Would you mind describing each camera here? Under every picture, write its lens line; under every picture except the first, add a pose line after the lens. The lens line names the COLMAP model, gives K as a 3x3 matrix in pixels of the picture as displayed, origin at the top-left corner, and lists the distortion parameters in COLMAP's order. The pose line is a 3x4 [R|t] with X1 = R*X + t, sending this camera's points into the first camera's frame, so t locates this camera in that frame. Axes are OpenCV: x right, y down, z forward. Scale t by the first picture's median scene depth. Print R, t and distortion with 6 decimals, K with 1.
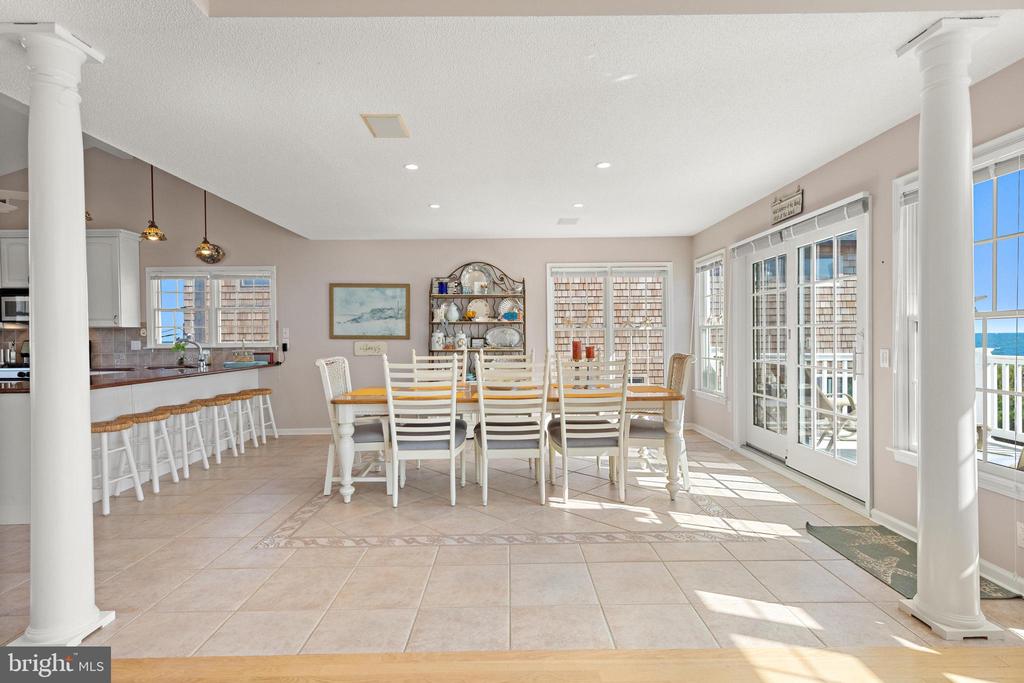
lens RADIAL K [[484.5, 0, 513.5], [0, 484.5, 342.7], [0, 0, 1]] dist [0.004572, -0.000085]
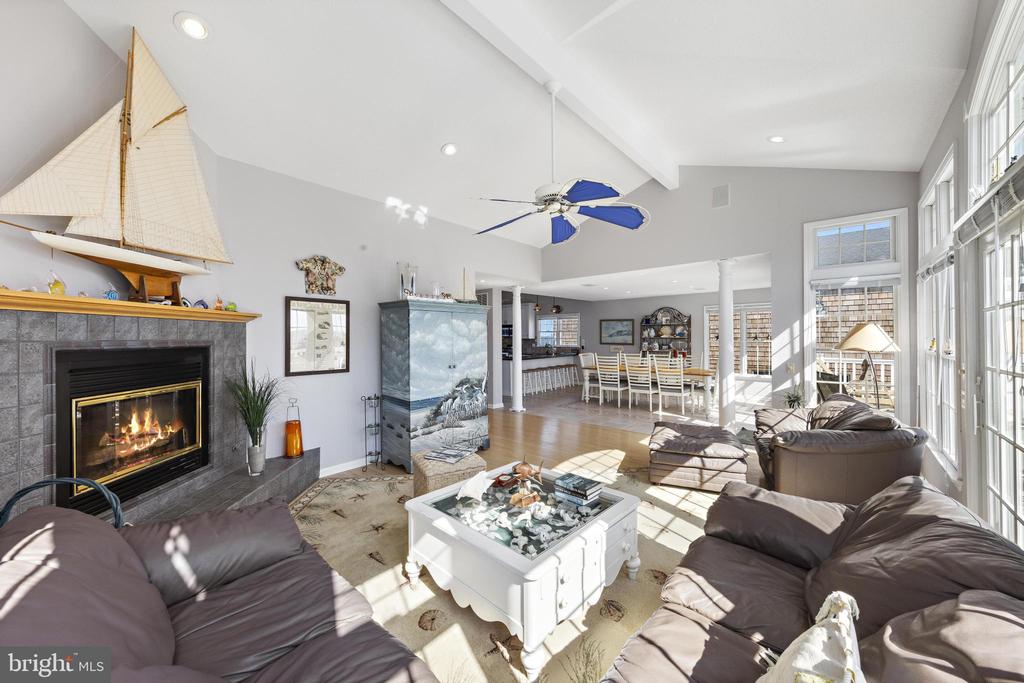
lens RADIAL K [[375.3, 0, 512.3], [0, 375.3, 334.7], [0, 0, 1]] dist [-0.000345, -0.000007]
pose [[0.740892, 0.002602, -0.671620, 0.510723], [-0.006755, 0.999971, -0.003577, -0.044335], [0.671591, 0.007187, 0.740888, -0.595168]]
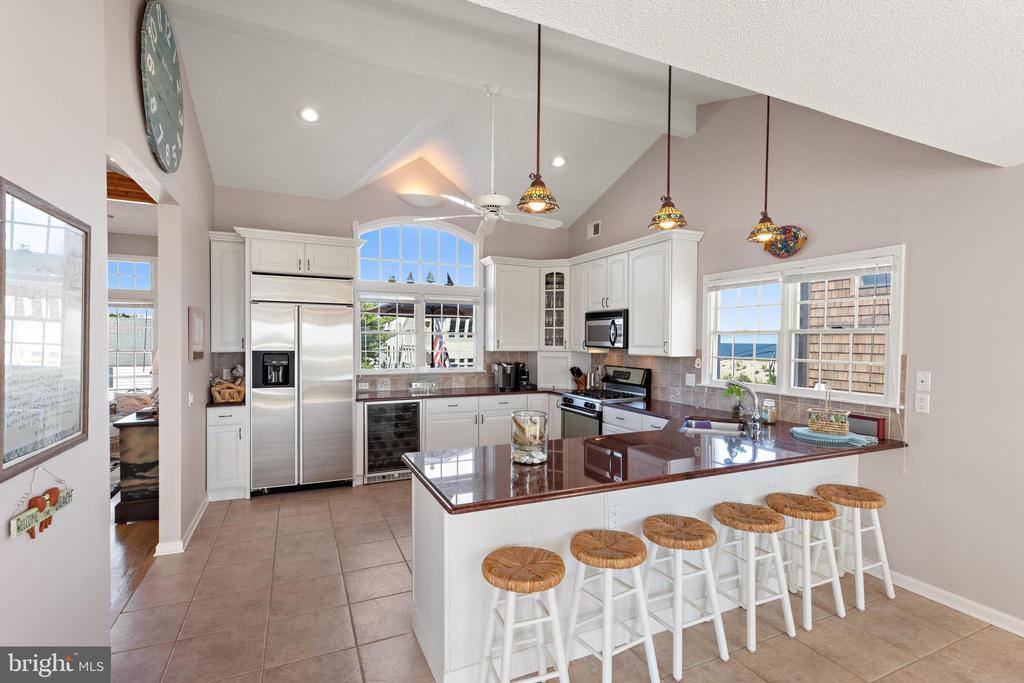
lens RADIAL K [[474.7, 0, 507.6], [0, 474.7, 346.0], [0, 0, 1]] dist [-0.019514, -0.000340]
pose [[0.385494, 0.026242, -0.922337, -0.209921], [-0.026656, 0.999495, 0.017296, -0.053547], [0.922325, 0.017918, 0.385999, 0.457664]]
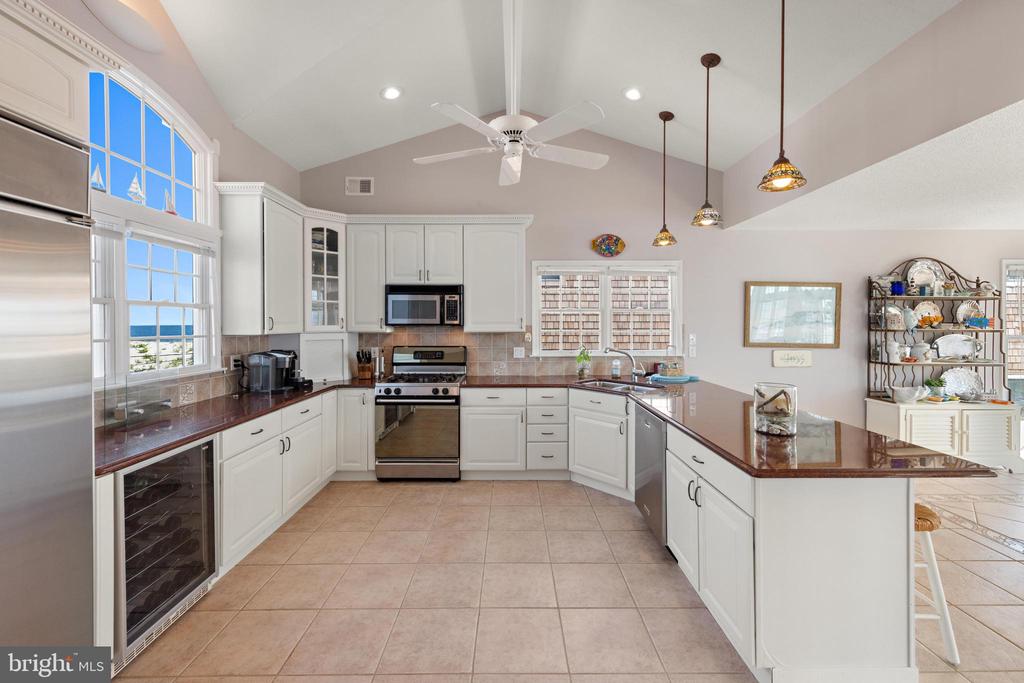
lens RADIAL K [[429.1, 0, 514.9], [0, 429.1, 326.9], [0, 0, 1]] dist [-0.002481, -0.000028]
pose [[0.999951, 0.008159, -0.005540, -0.793910], [-0.008214, 0.999916, -0.009998, -0.032522], [0.005458, 0.010043, 0.999935, 0.254385]]
